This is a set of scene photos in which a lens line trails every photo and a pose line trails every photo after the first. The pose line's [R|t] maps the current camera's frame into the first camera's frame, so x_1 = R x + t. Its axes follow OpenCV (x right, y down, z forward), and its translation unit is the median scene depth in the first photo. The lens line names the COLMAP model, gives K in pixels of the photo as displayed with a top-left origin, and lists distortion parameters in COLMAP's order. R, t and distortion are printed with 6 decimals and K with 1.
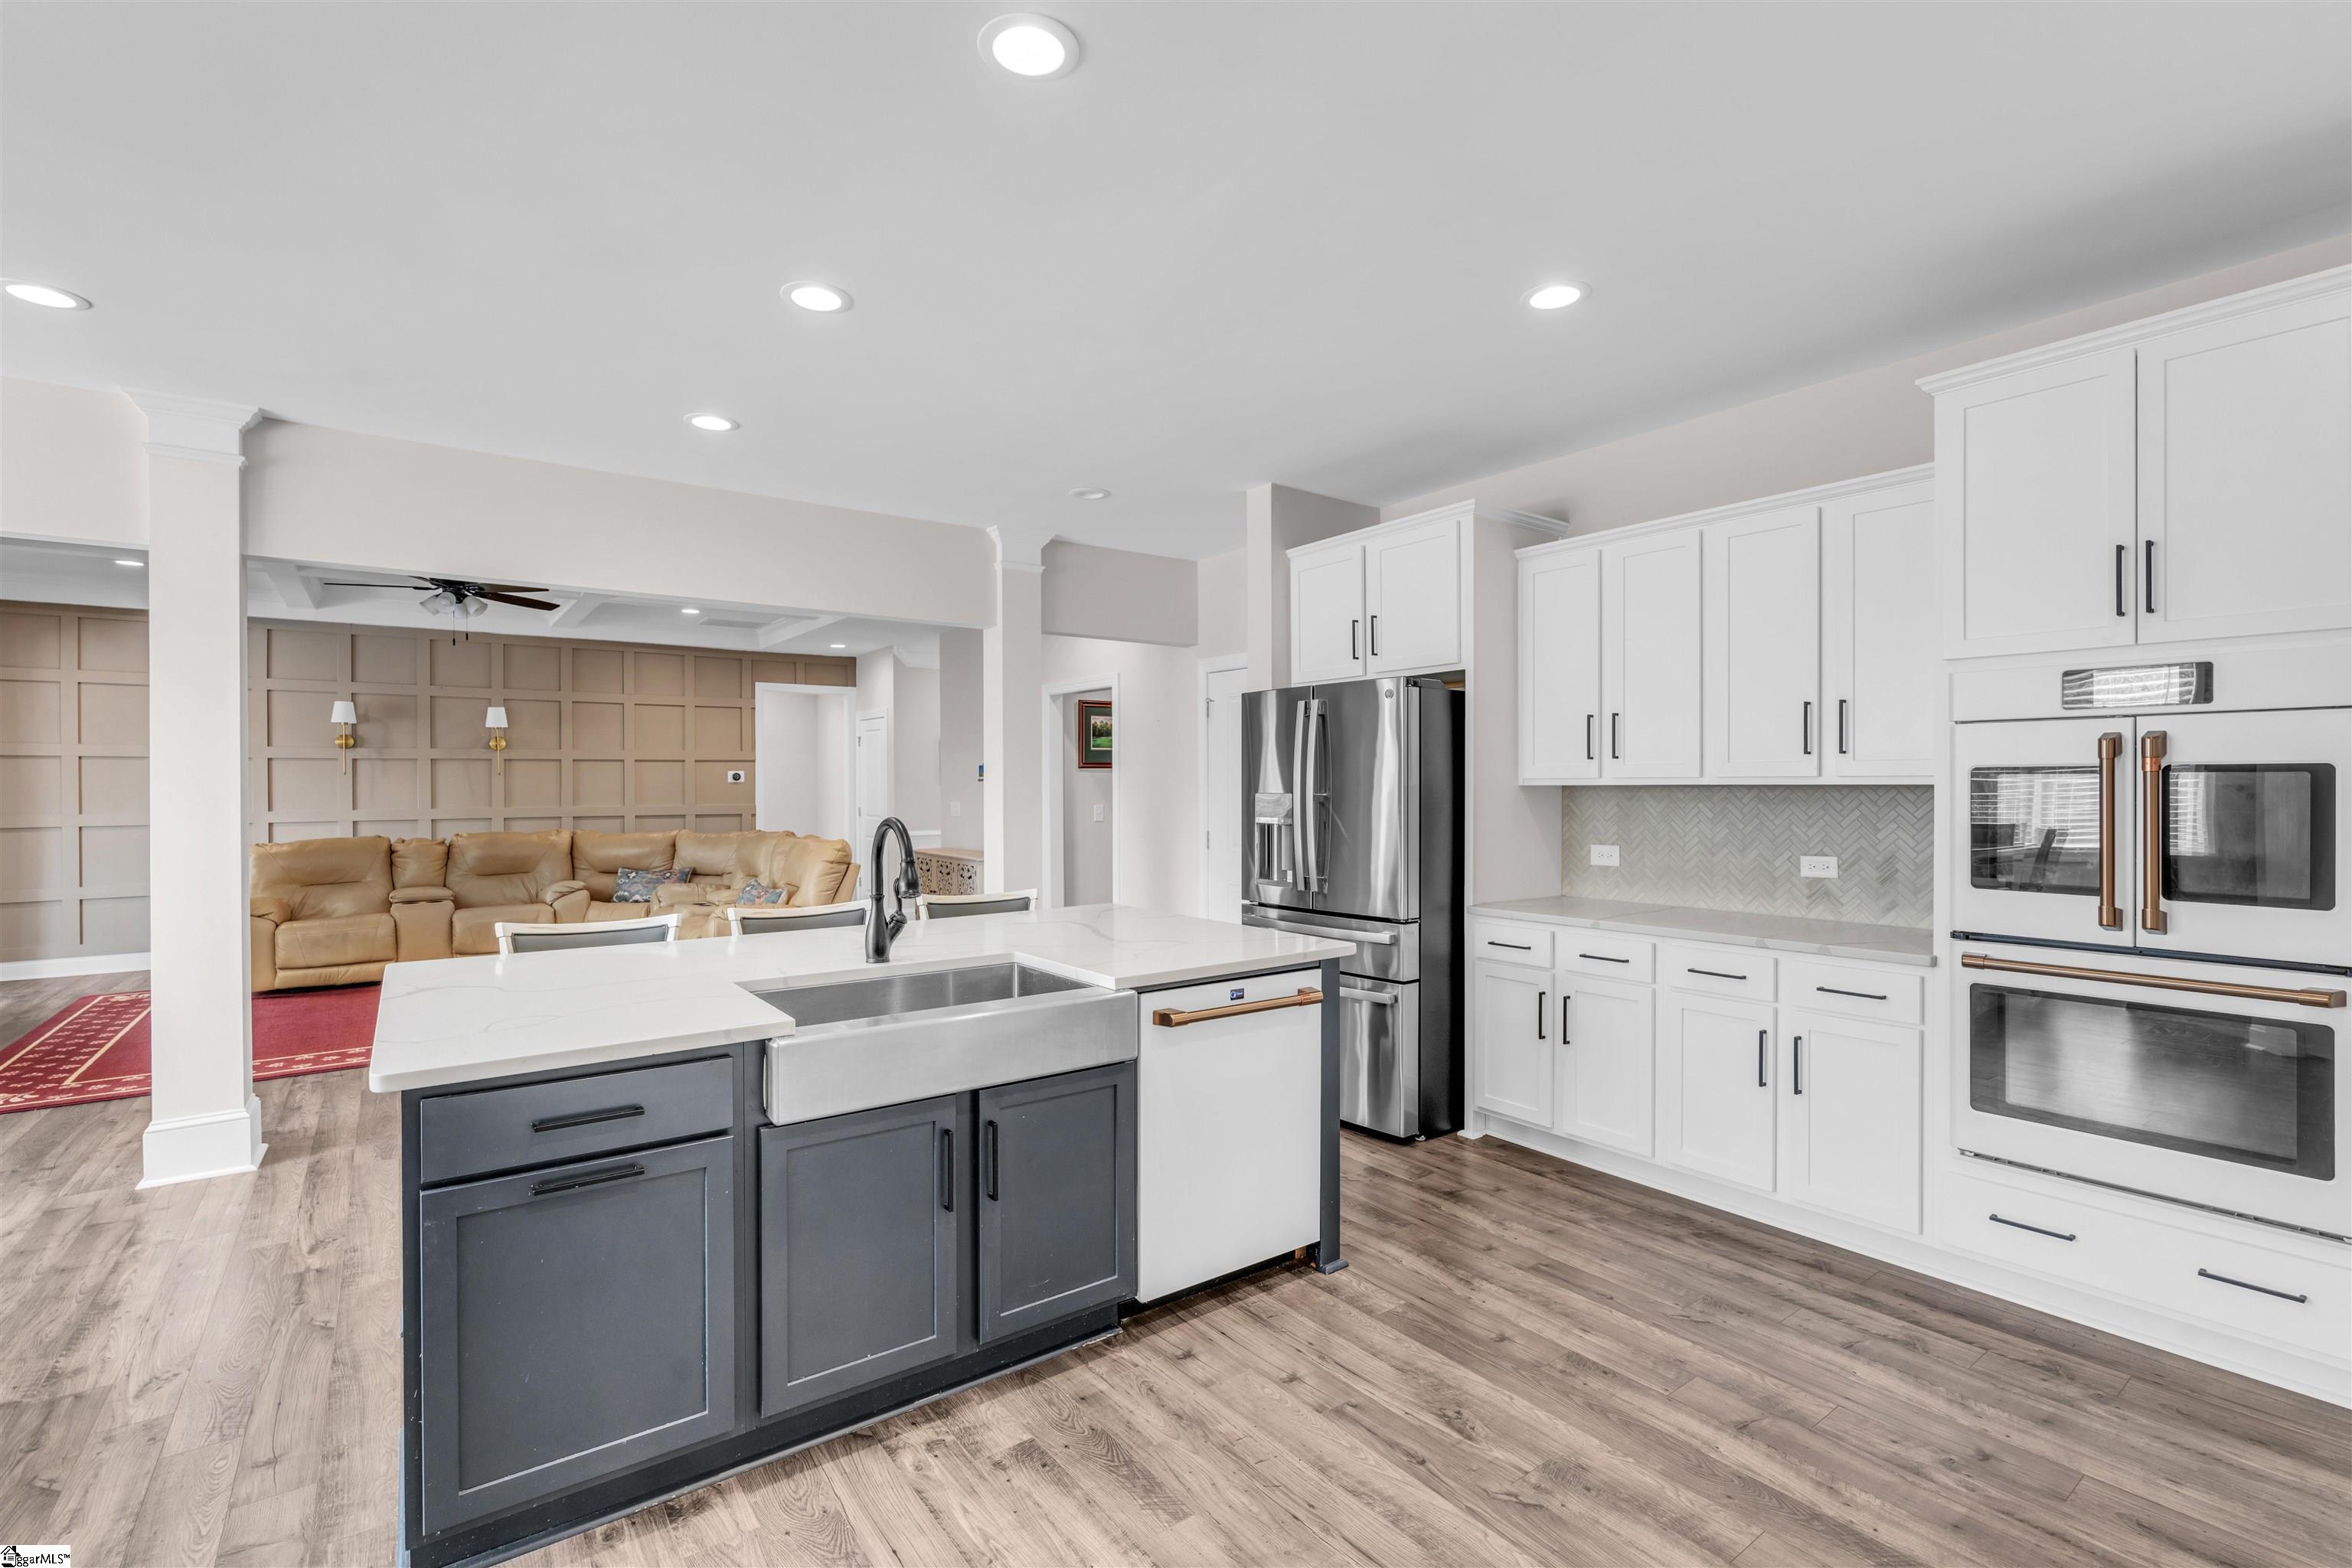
lens RADIAL K [[1049.2, 0, 1172.8], [0, 1049.2, 789.0], [0, 0, 1]] dist [-0.003851, -0.000268]
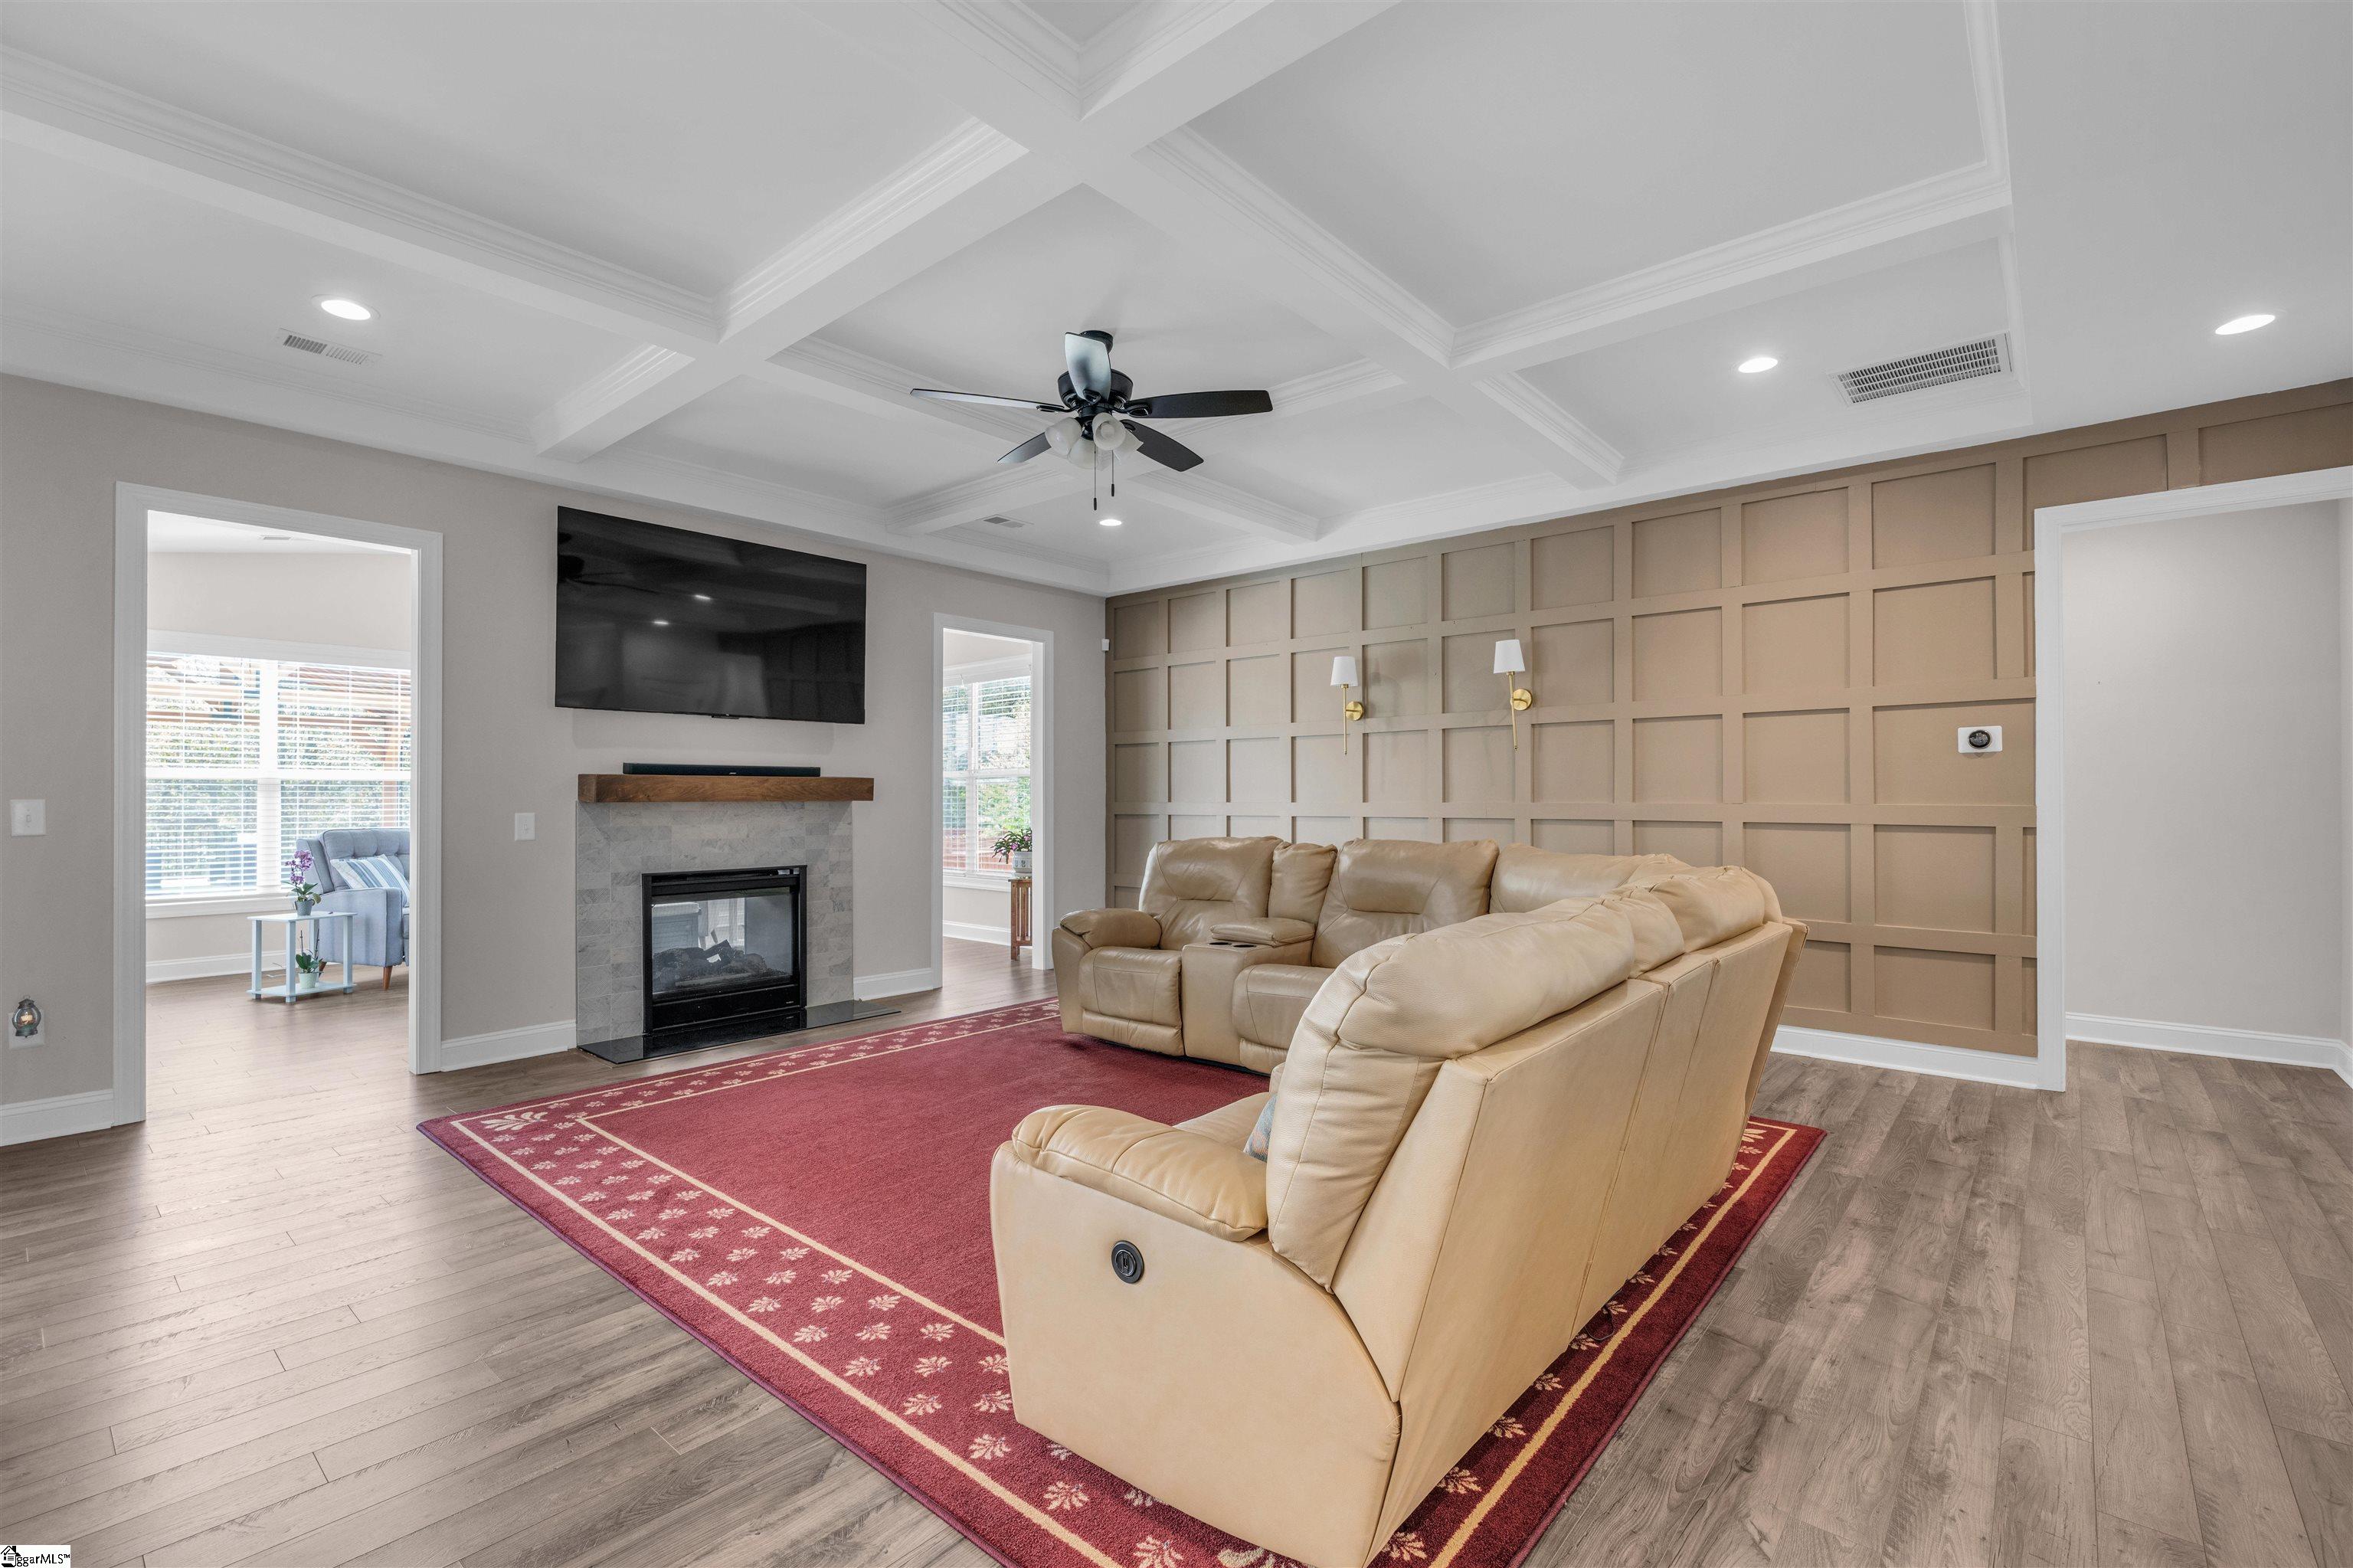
lens RADIAL K [[1042.8, 0, 1183.8], [0, 1042.8, 791.8], [0, 0, 1]] dist [-0.002450, -0.000307]
pose [[0.221729, 0.000643, -0.975108, -0.274431], [-0.003052, 0.999995, -0.000035, 0.040946], [0.975104, 0.002984, 0.221730, 2.217440]]
